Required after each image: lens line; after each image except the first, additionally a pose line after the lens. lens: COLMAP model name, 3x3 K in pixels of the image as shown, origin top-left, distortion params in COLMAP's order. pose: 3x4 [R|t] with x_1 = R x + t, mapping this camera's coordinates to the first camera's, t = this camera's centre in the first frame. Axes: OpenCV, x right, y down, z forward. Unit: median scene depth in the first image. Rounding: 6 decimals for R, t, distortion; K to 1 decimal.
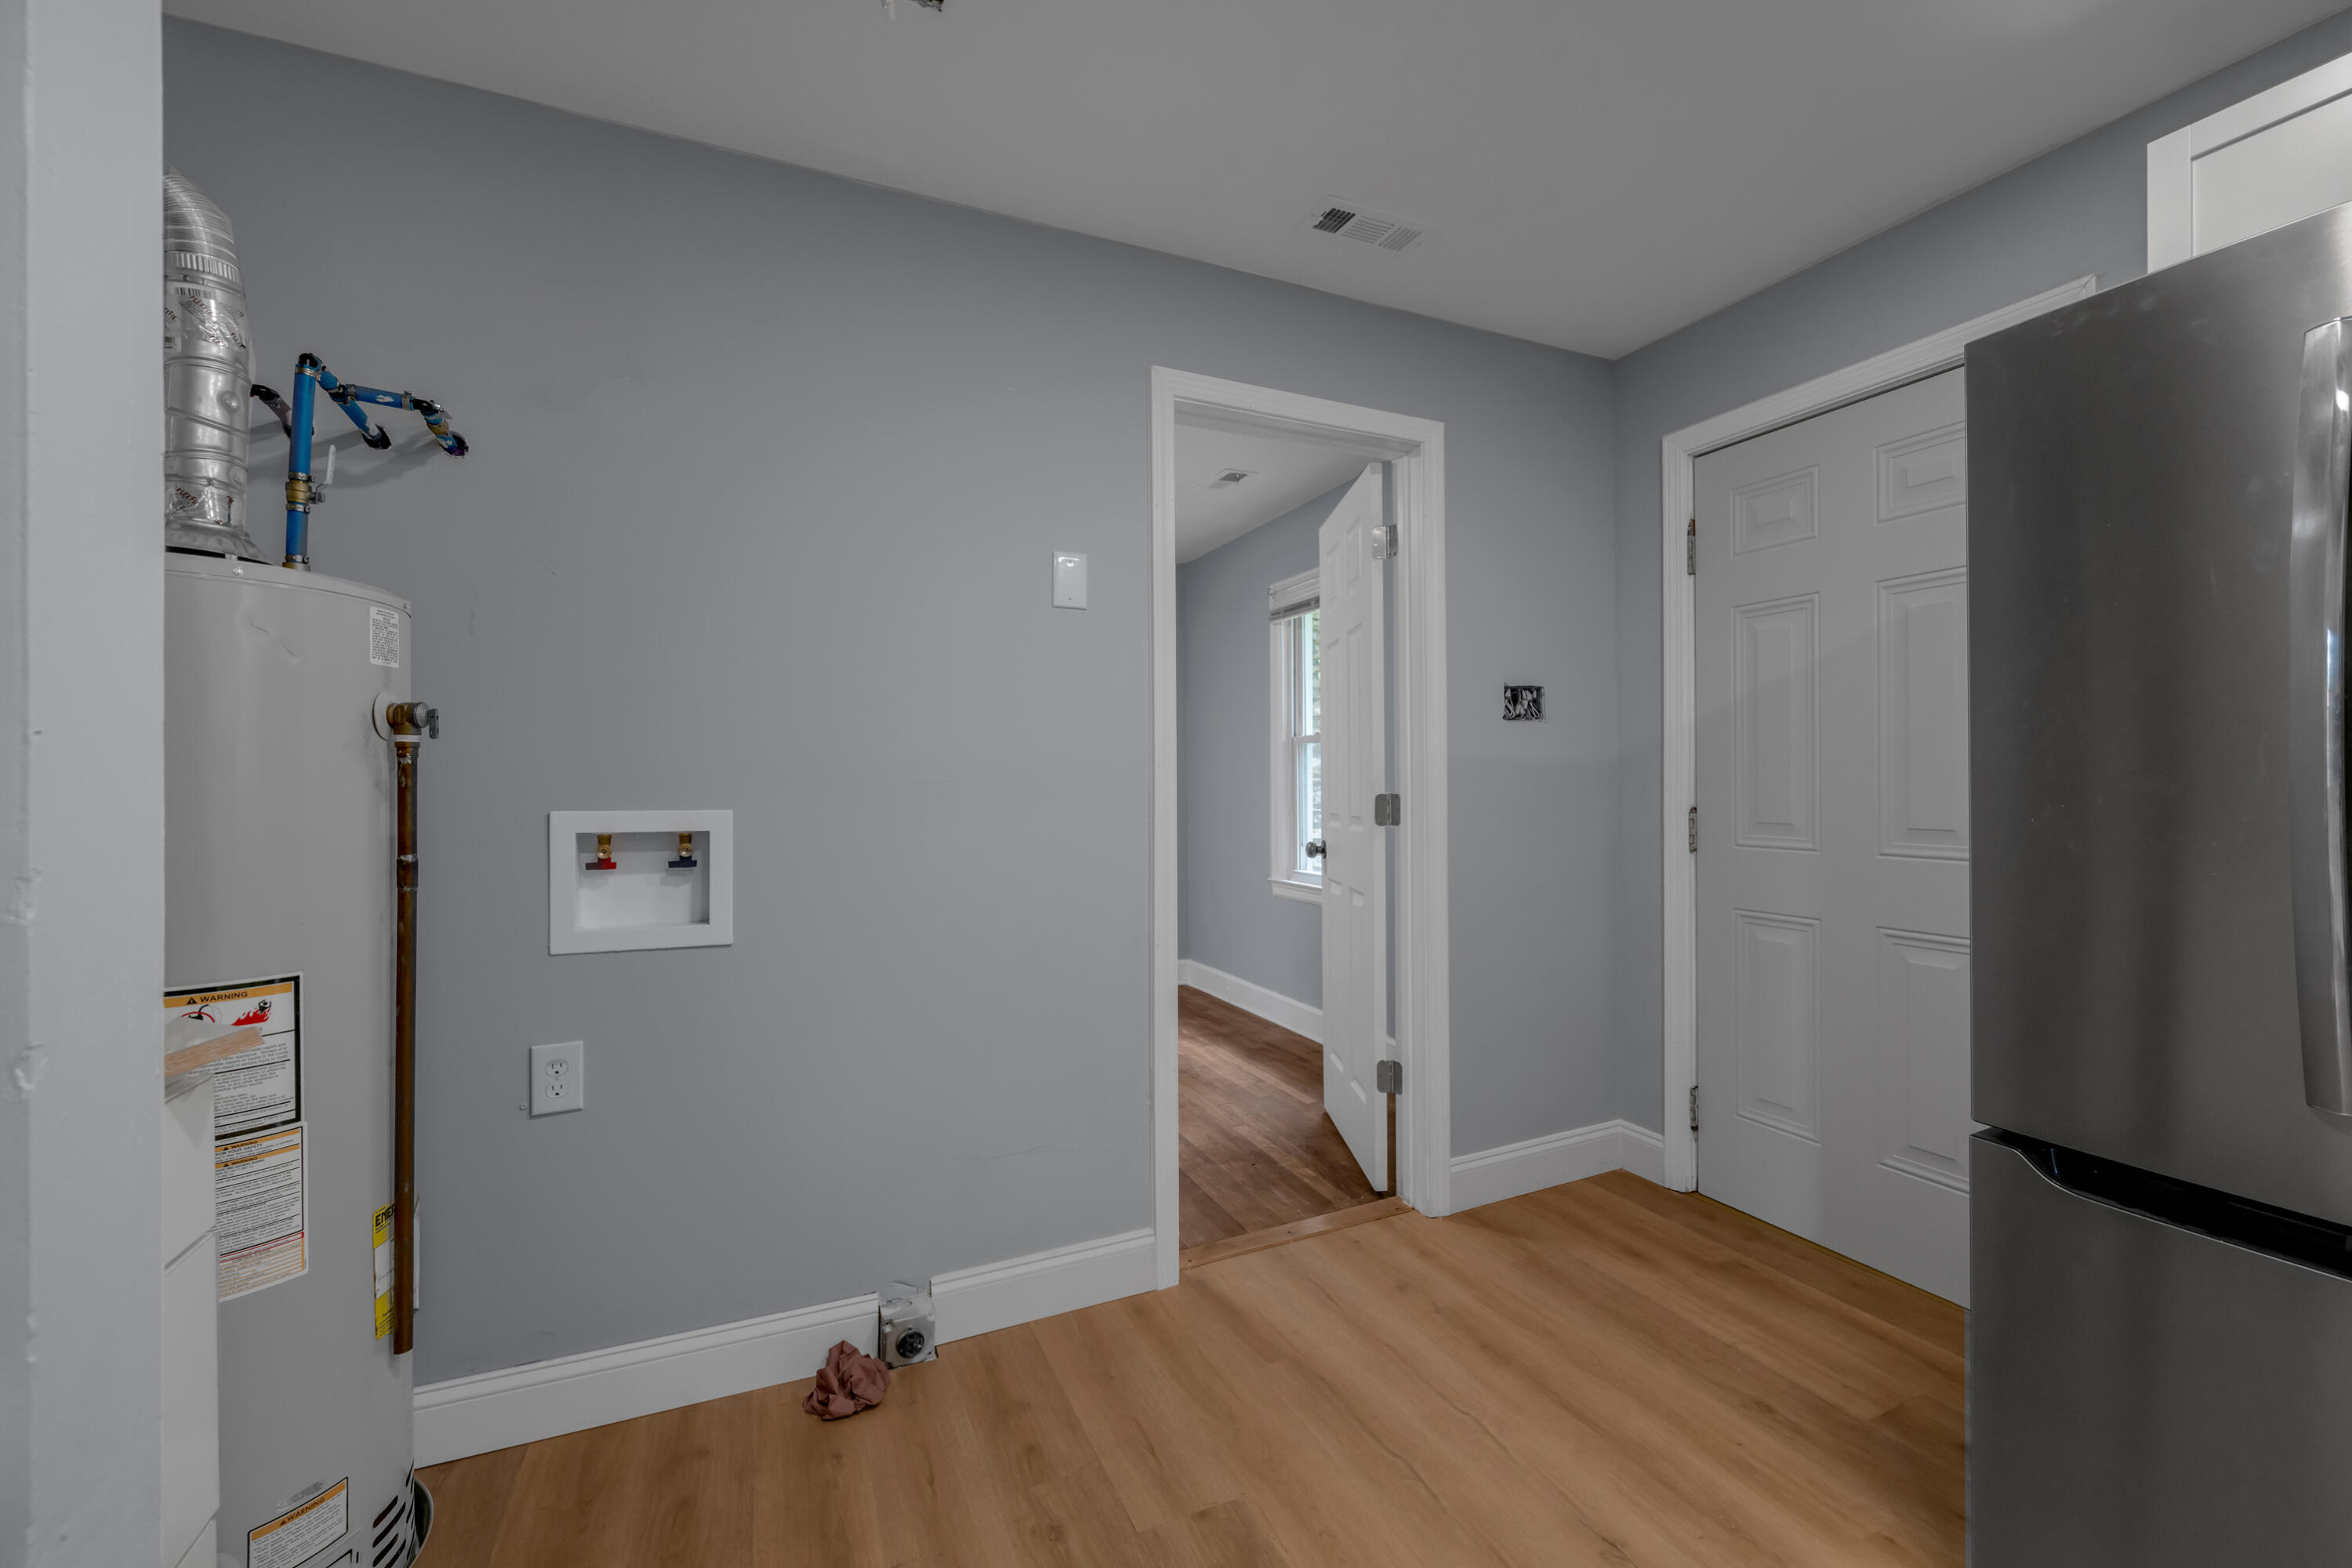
lens RADIAL K [[943.7, 0, 1191.1], [0, 943.7, 786.7], [0, 0, 1]] dist [-0.004488, -0.000044]
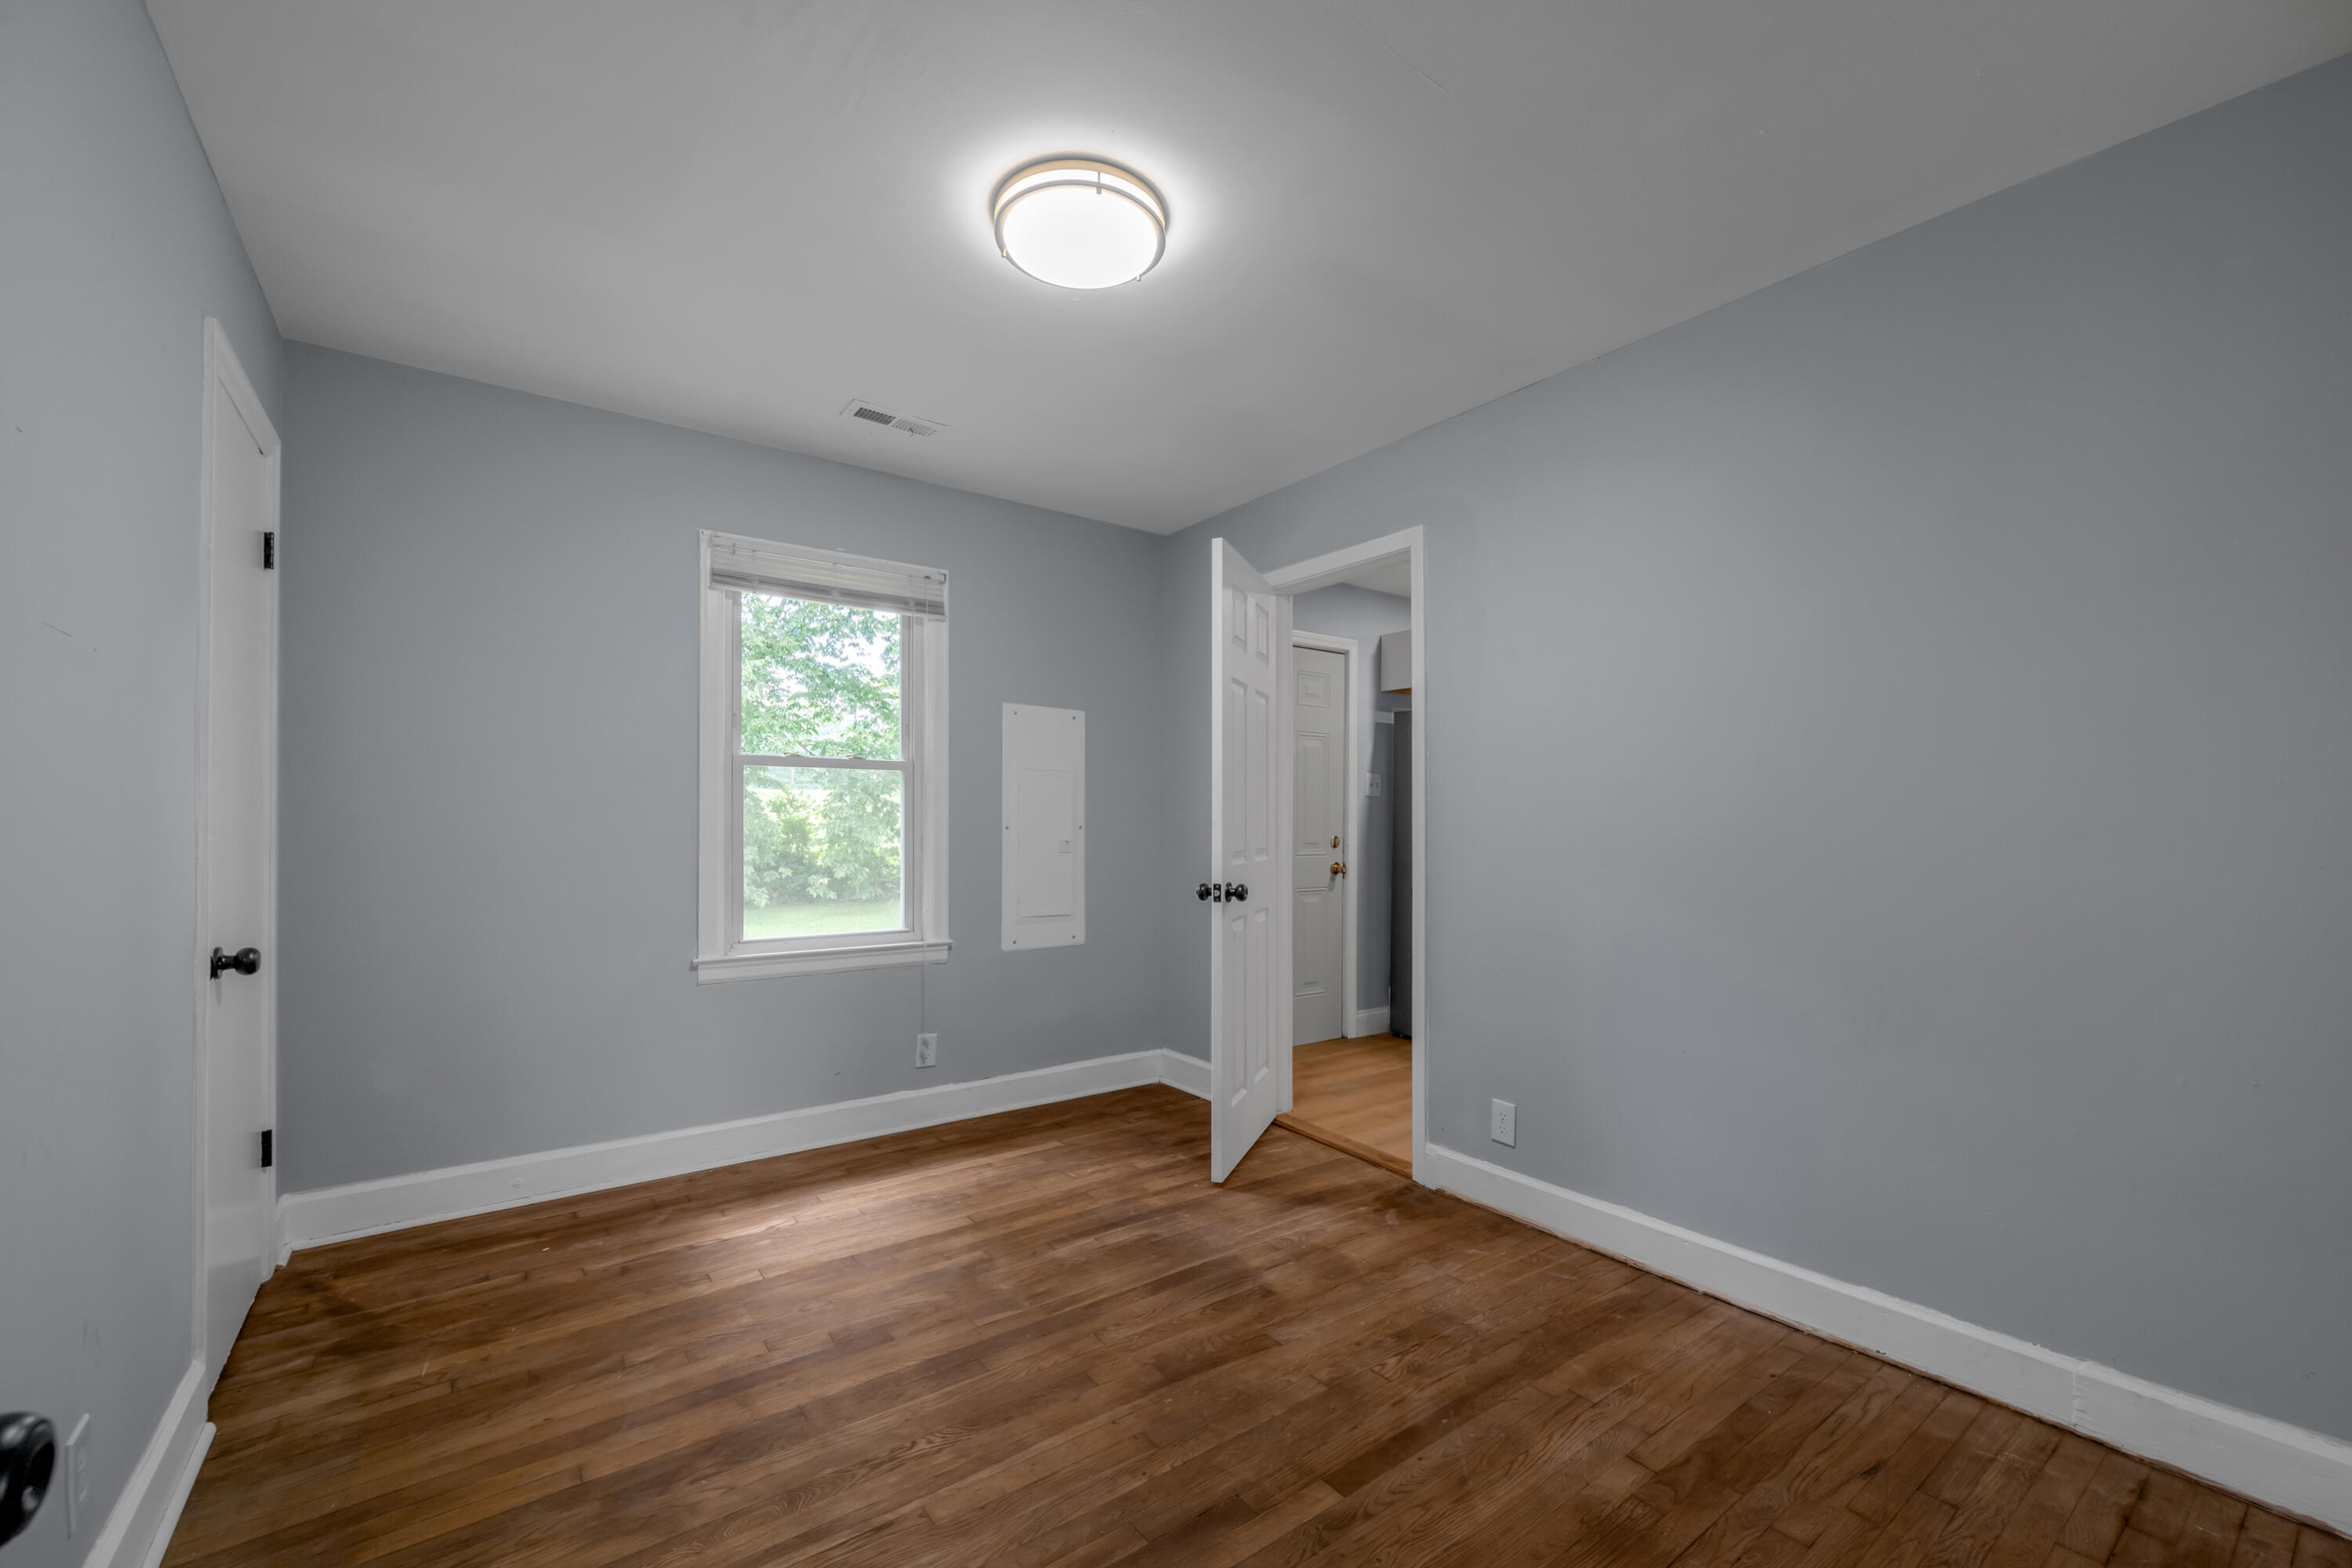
lens RADIAL K [[943.7, 0, 1191.1], [0, 943.7, 786.7], [0, 0, 1]] dist [-0.004488, -0.000044]
pose [[-0.200572, 0.031904, 0.979159, -0.912140], [-0.008419, 0.999377, -0.034287, -0.008715], [-0.979643, -0.015121, -0.200178, 1.100840]]
